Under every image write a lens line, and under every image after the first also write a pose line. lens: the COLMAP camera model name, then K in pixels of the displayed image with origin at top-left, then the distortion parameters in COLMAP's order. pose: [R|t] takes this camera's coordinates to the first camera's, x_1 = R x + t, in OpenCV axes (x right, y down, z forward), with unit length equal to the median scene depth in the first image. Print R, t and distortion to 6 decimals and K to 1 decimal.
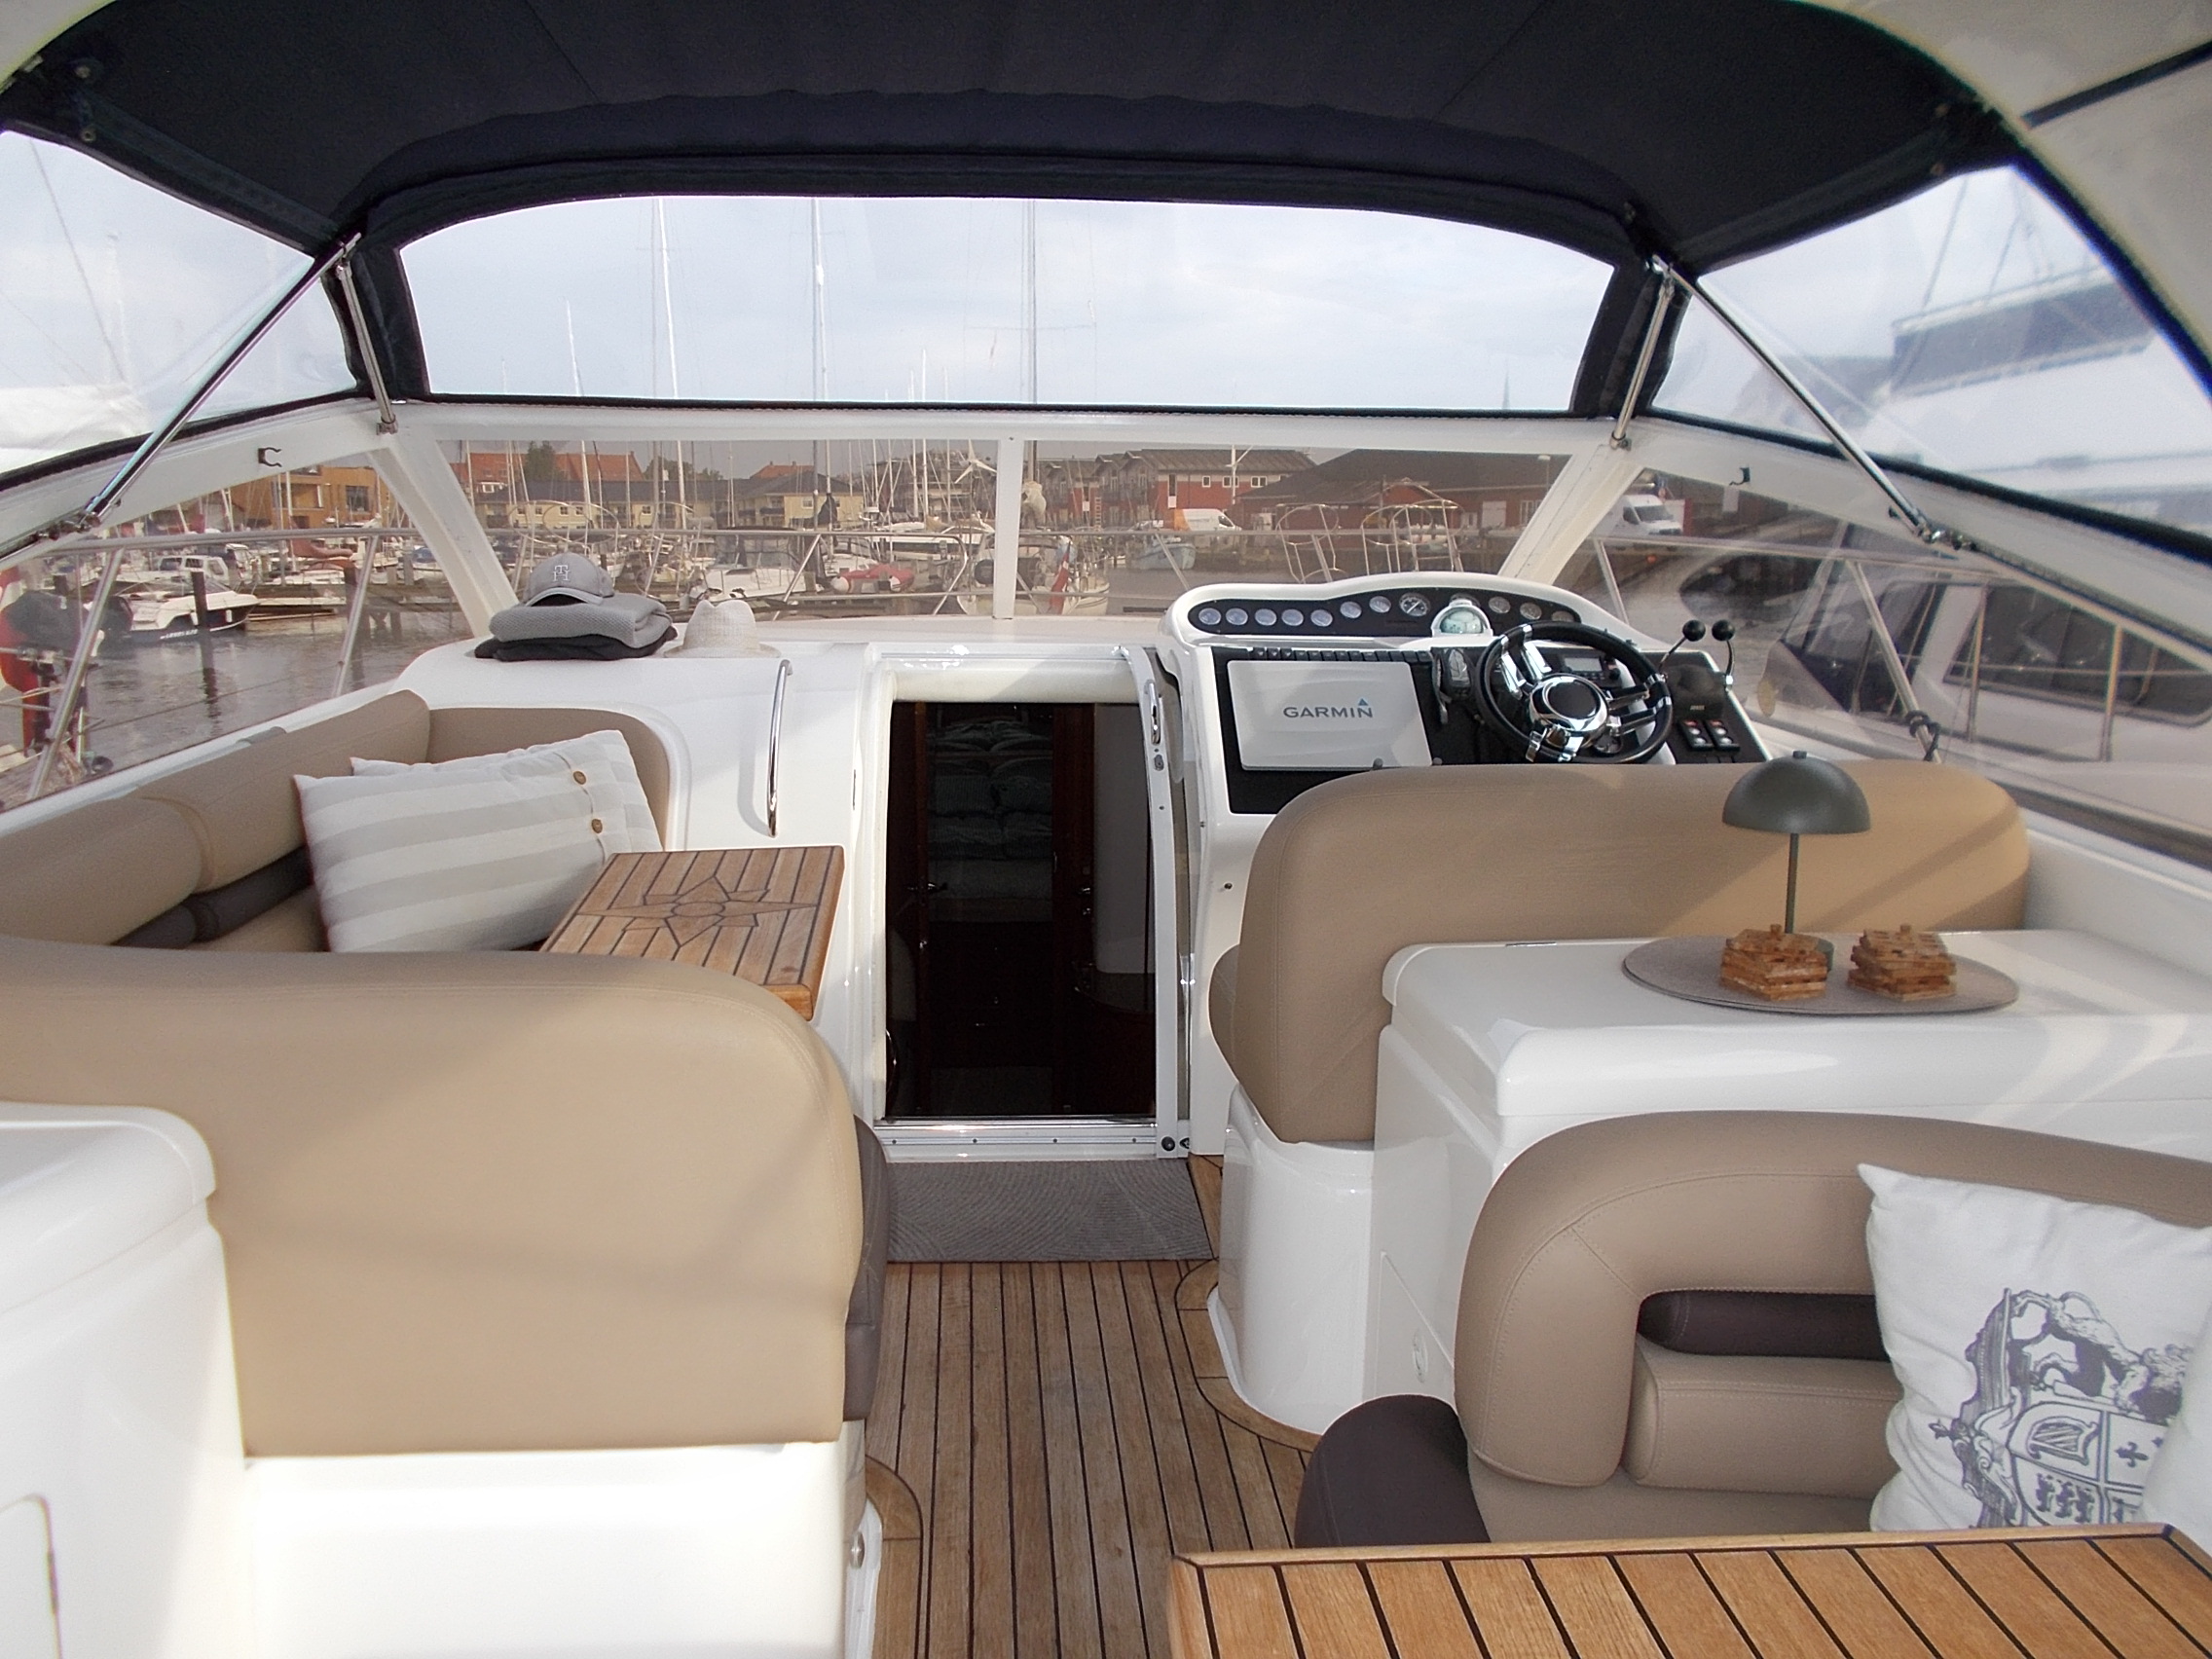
lens RADIAL K [[1690.0, 0, 1100.0], [0, 1690.0, 840.7], [0, 0, 1]] dist [-0.002810, 0.003003]
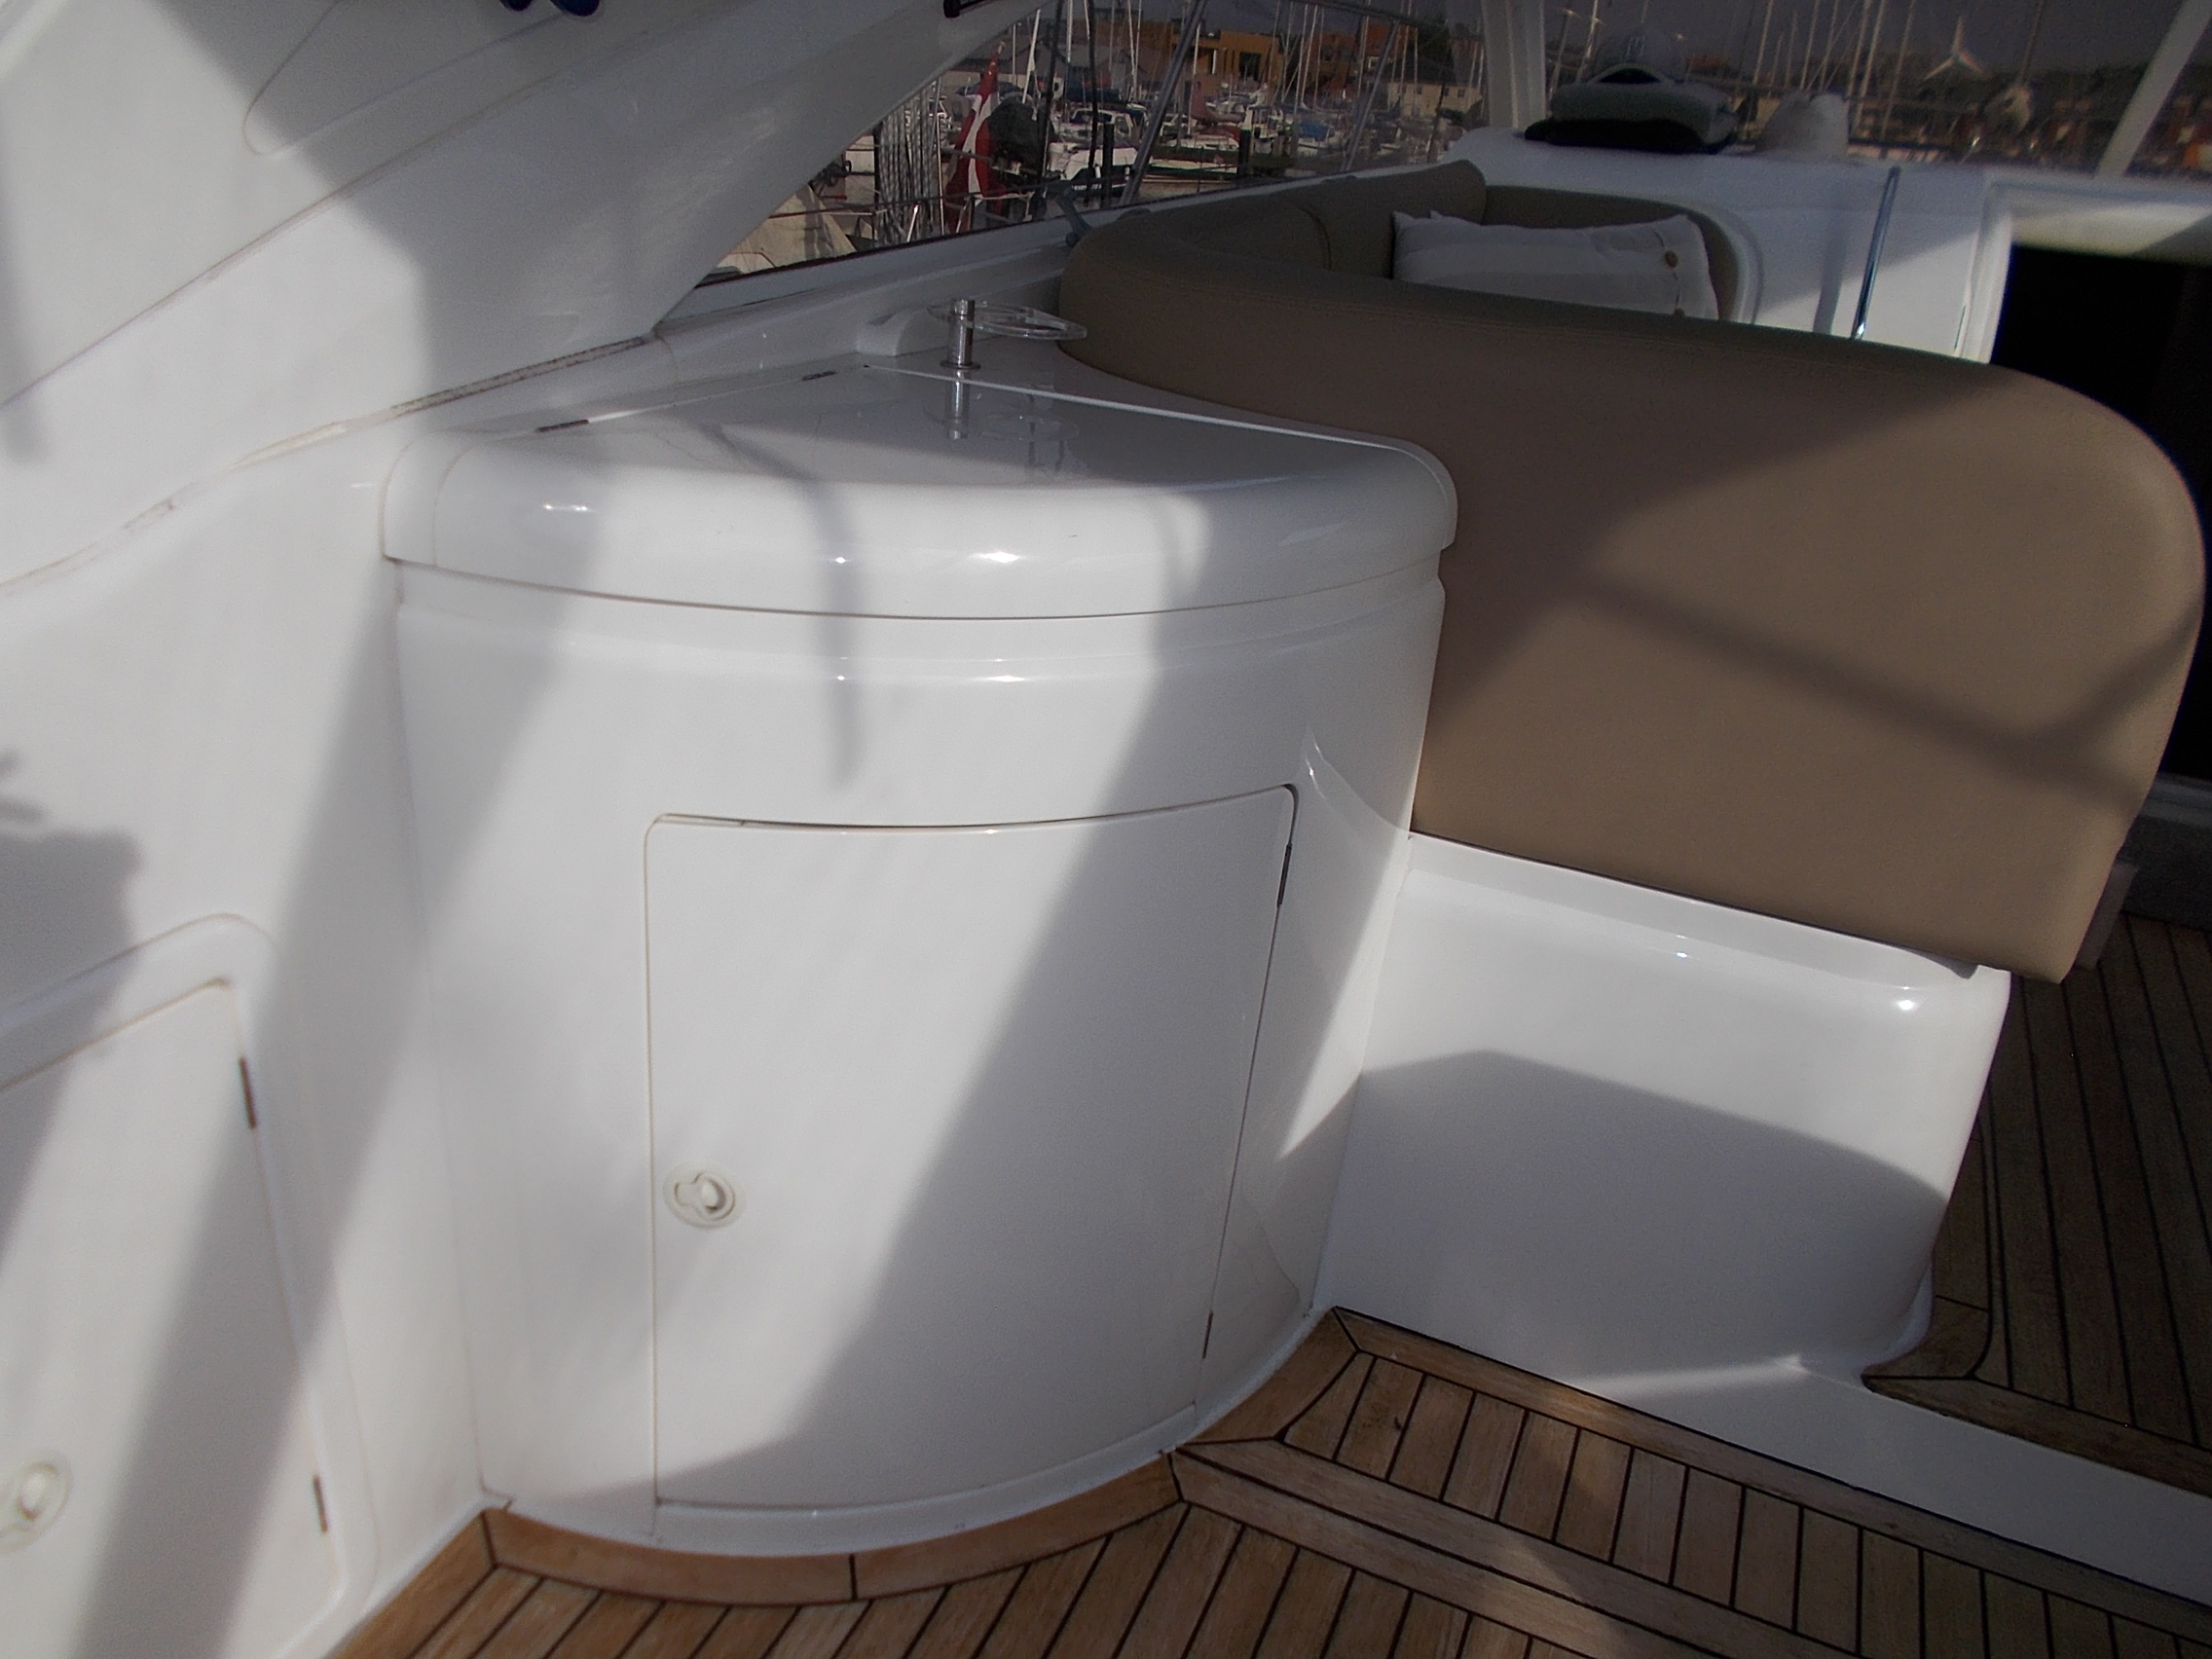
lens RADIAL K [[1743.3, 0, 1106.0], [0, 1743.3, 829.5], [0, 0, 1]] dist [-0.001656, 0.000366]
pose [[0.886434, 0.233082, -0.399884, -0.106421], [-0.149117, 0.961699, 0.229996, 0.066372], [0.438176, -0.144247, 0.887240, 0.010599]]
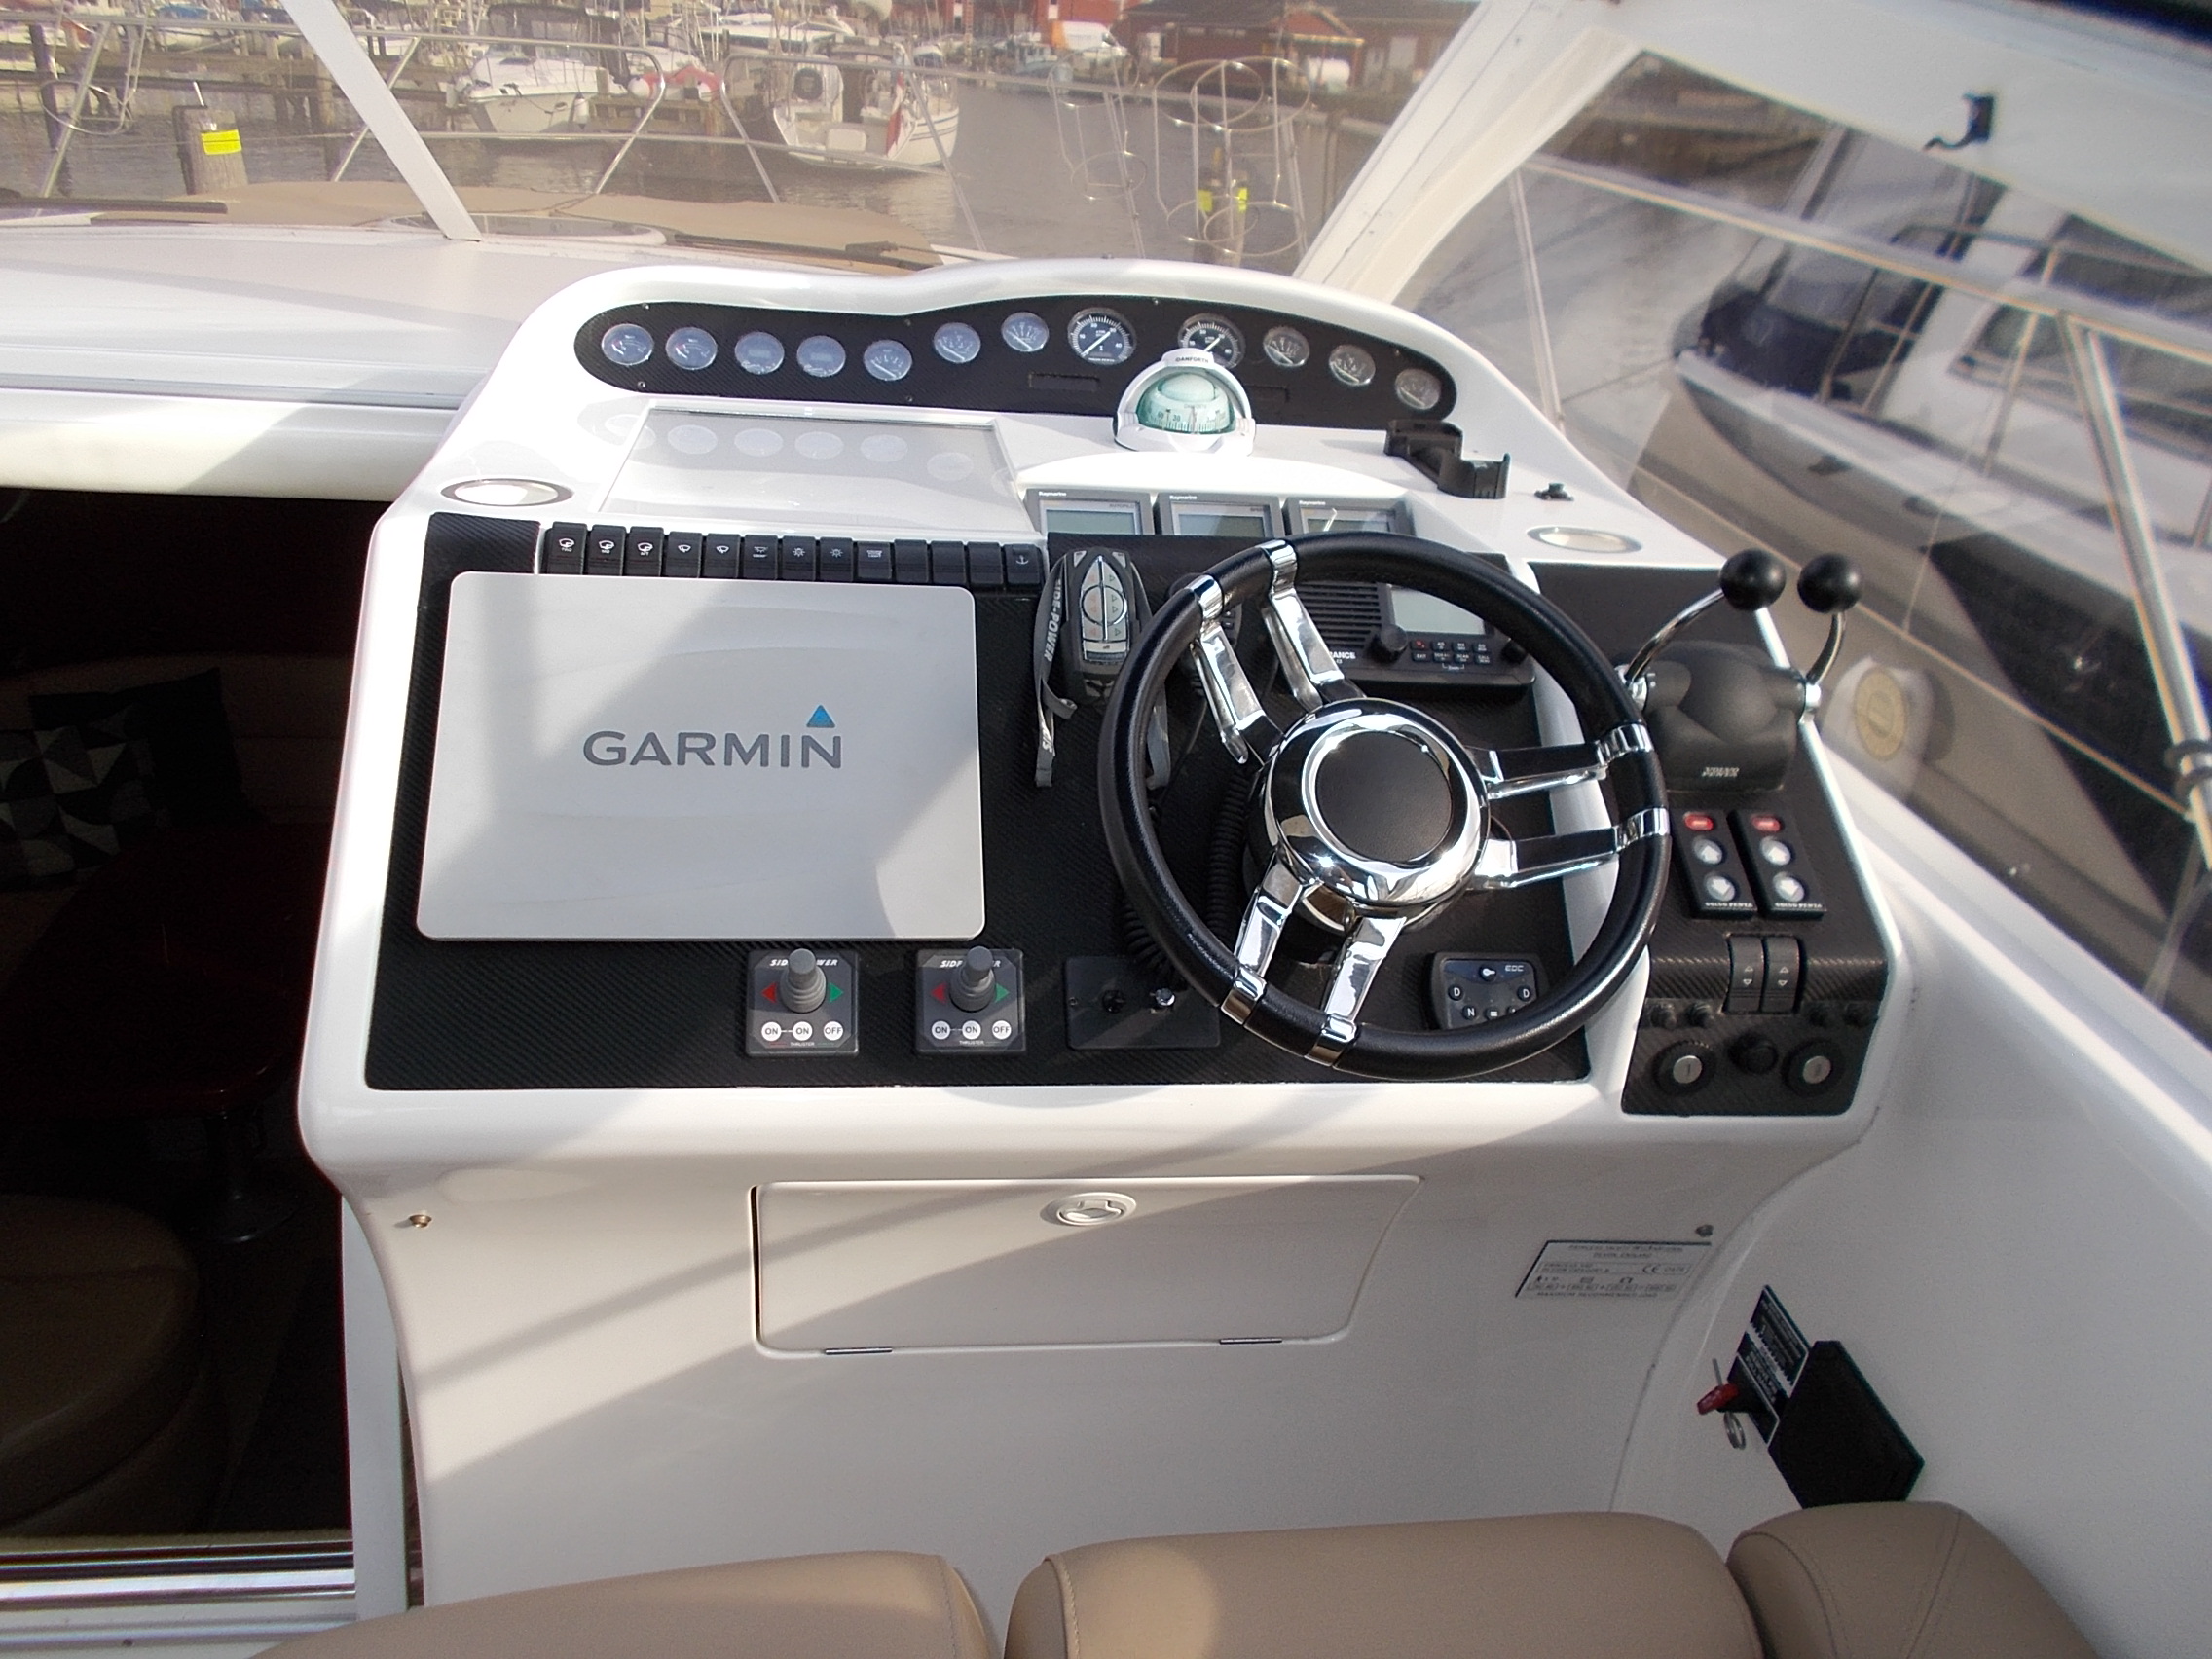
lens RADIAL K [[1725.5, 0, 1111.0], [0, 1725.5, 830.7], [0, 0, 1]] dist [-0.061173, 0.170258]
pose [[0.995413, 0.031124, 0.090468, 0.157352], [-0.052386, 0.968567, 0.243175, -0.128732], [-0.080056, -0.246799, 0.965754, 0.544138]]
